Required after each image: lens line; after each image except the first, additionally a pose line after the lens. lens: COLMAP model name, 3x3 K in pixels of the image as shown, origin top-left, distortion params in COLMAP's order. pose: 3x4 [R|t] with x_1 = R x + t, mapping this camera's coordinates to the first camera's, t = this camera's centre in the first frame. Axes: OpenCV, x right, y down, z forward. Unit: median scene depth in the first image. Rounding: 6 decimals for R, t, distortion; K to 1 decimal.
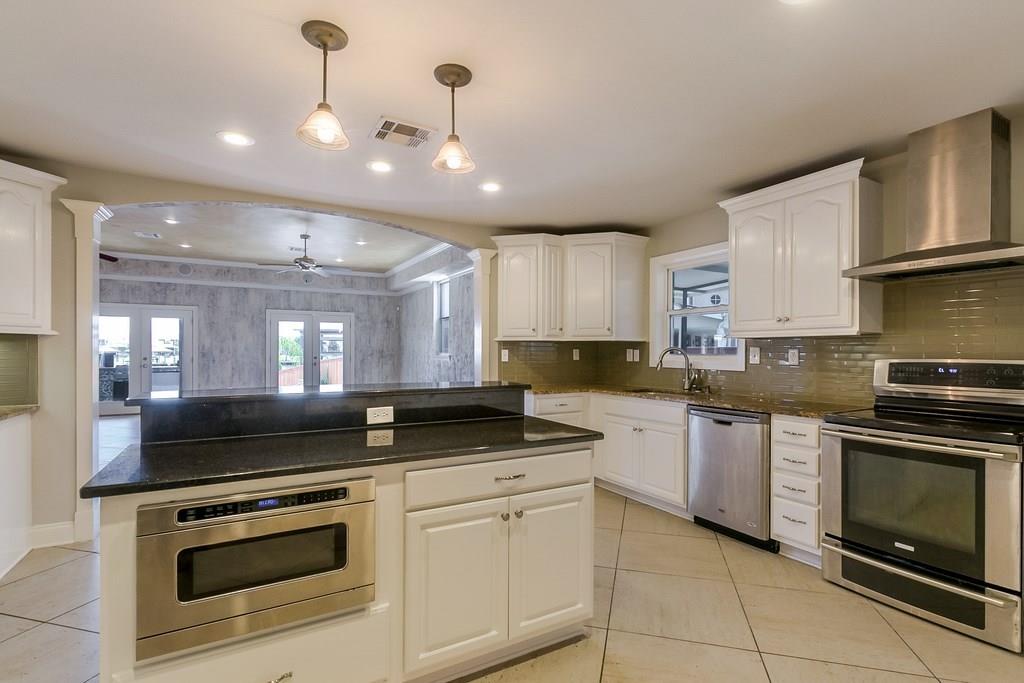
lens RADIAL K [[469.7, 0, 512.2], [0, 469.7, 349.1], [0, 0, 1]] dist [-0.013333, 0.003119]
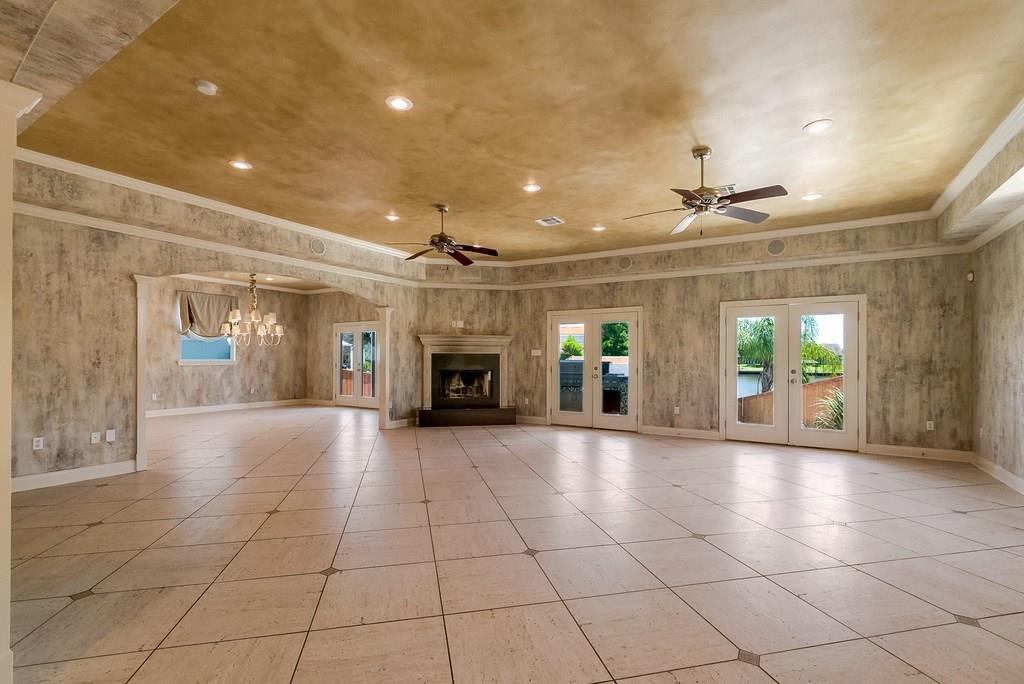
lens RADIAL K [[469.7, 0, 521.9], [0, 469.7, 358.9], [0, 0, 1]] dist [-0.013333, 0.003119]
pose [[0.483010, 0.001498, -0.875614, -0.099851], [-0.002263, 0.999997, 0.000463, 0.004226], [0.875612, 0.001757, 0.483012, 0.850760]]
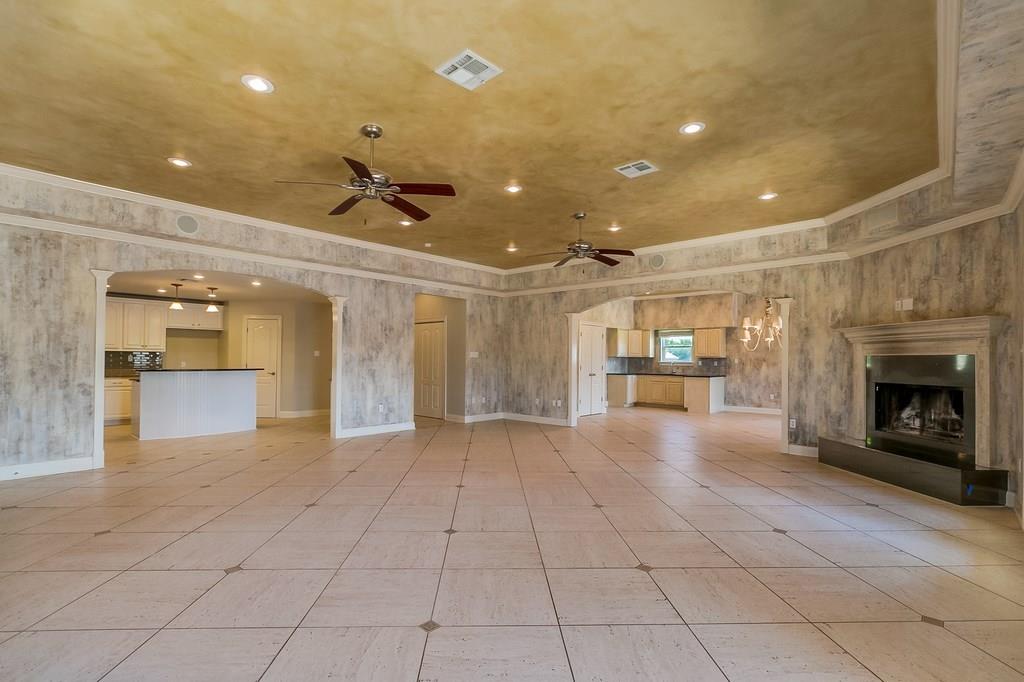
lens RADIAL K [[469.7, 0, 490.2], [0, 469.7, 359.0], [0, 0, 1]] dist [-0.013333, 0.003119]
pose [[-0.961837, -0.010897, -0.273406, -0.646292], [-0.010701, 0.999940, -0.002207, 0.004477], [0.273413, 0.000803, -0.961896, 2.283990]]
